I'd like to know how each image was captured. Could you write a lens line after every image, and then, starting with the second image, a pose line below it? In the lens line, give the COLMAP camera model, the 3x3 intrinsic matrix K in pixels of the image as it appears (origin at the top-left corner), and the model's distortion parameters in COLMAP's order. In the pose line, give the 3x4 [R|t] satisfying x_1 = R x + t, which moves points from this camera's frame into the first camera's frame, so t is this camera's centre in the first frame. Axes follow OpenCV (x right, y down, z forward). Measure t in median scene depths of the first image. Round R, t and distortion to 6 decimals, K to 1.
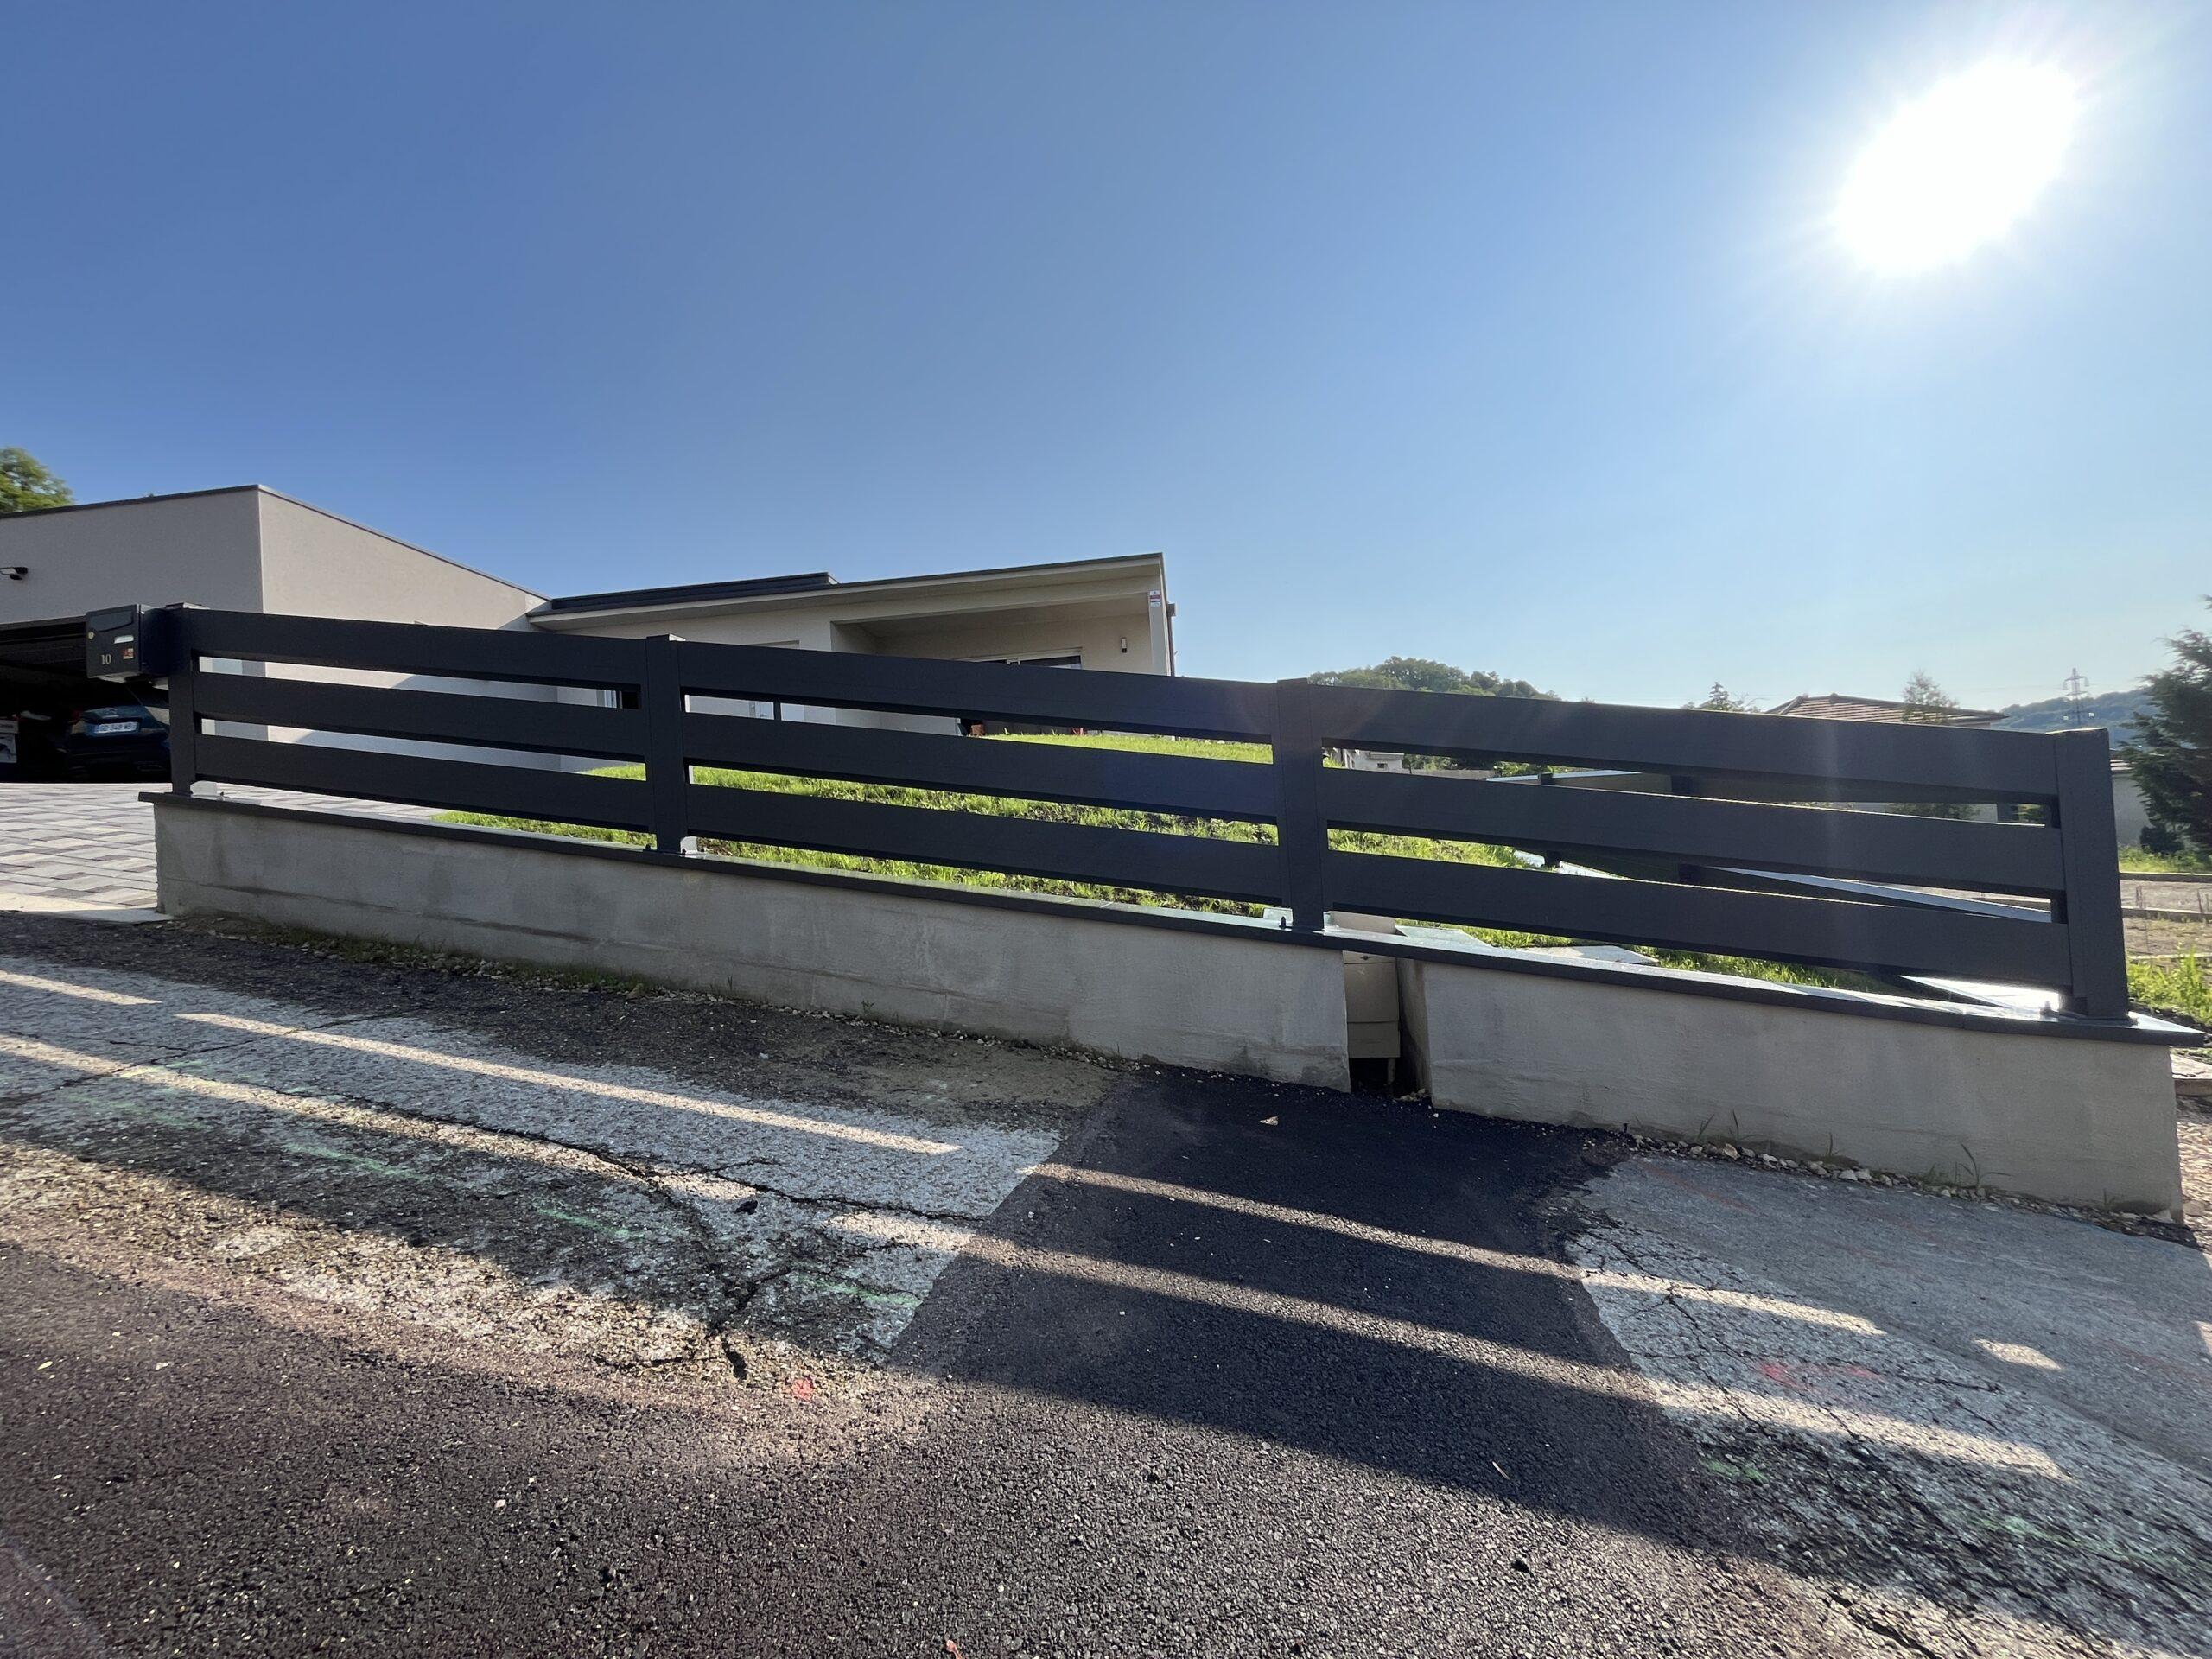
lens RADIAL K [[894.6, 0, 1106.0], [0, 894.6, 829.5], [0, 0, 1]] dist [-0.002918, 0.000020]
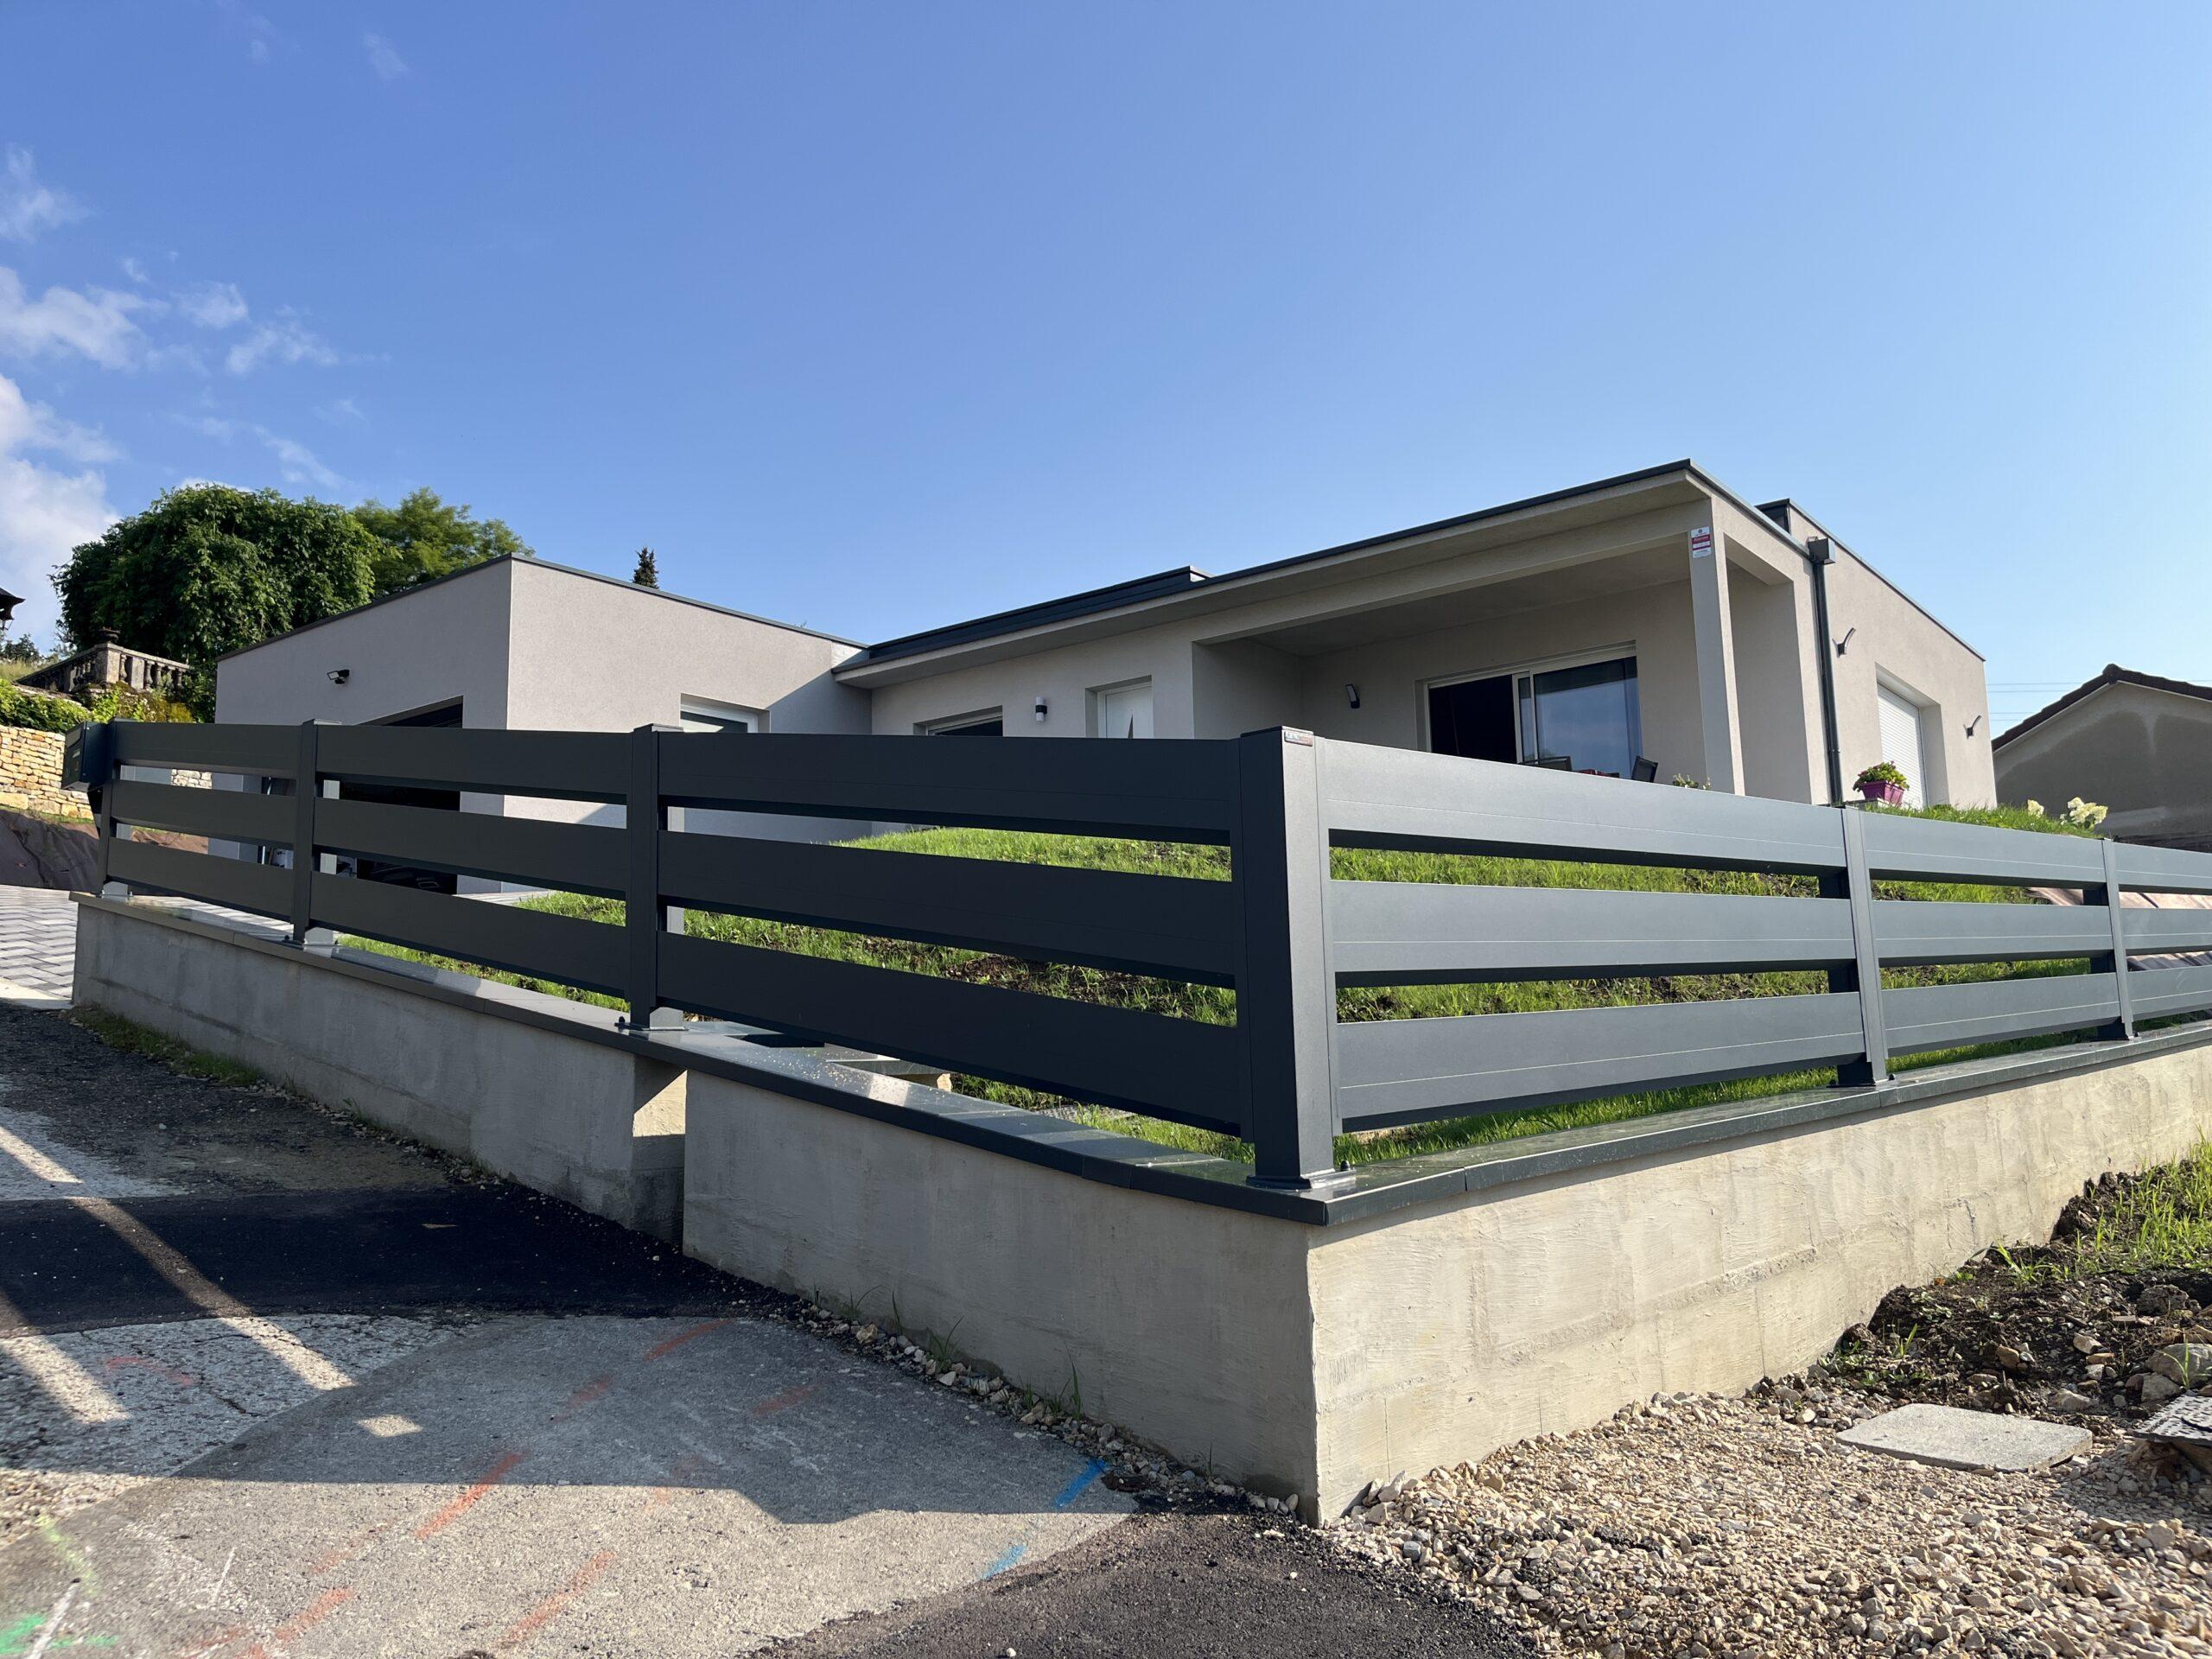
lens RADIAL K [[1668.0, 0, 1133.5], [0, 1668.0, 827.2], [0, 0, 1]] dist [0.052251, -0.060861]
pose [[0.846900, -0.035161, -0.530589, 1.417453], [-0.018182, 0.995313, -0.094977, 0.065182], [0.531442, 0.090083, 0.842291, -0.066897]]
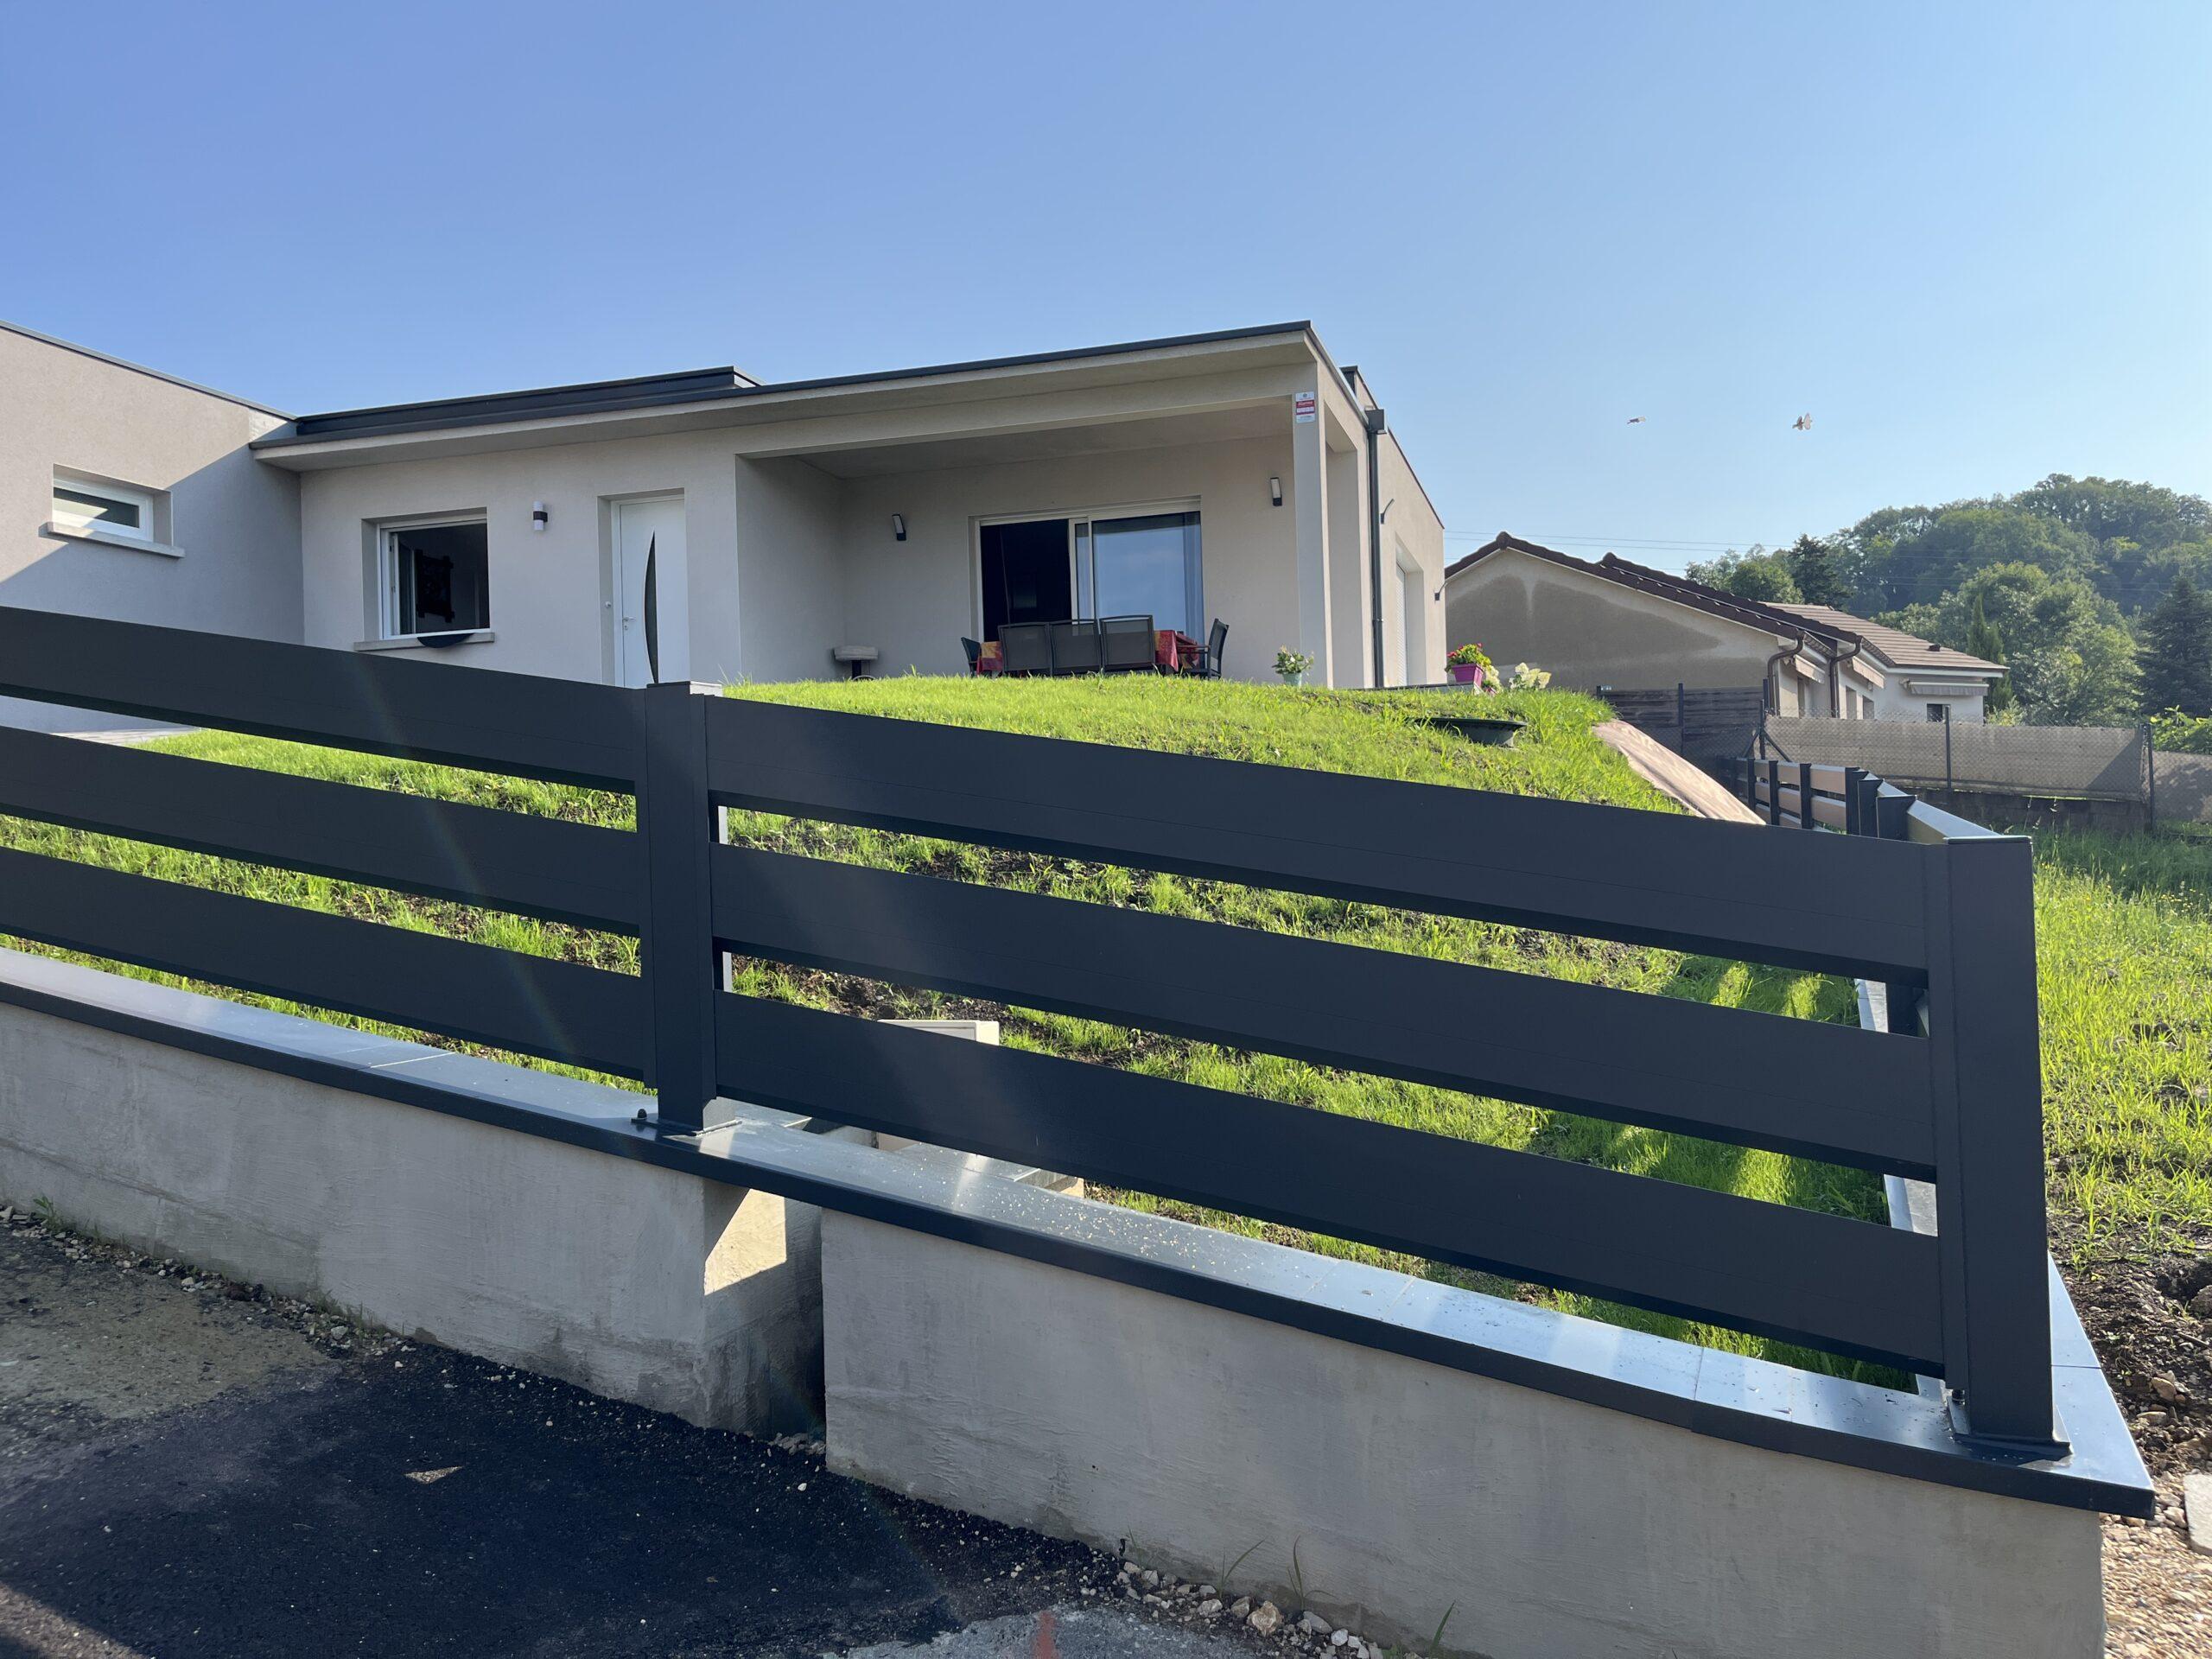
lens RADIAL K [[1668.0, 0, 1133.5], [0, 1668.0, 827.2], [0, 0, 1]] dist [0.052251, -0.060861]
pose [[0.983113, 0.030311, -0.180469, 0.686252], [-0.028116, 0.999496, 0.014708, -0.100949], [0.180824, -0.009385, 0.983471, 0.015480]]
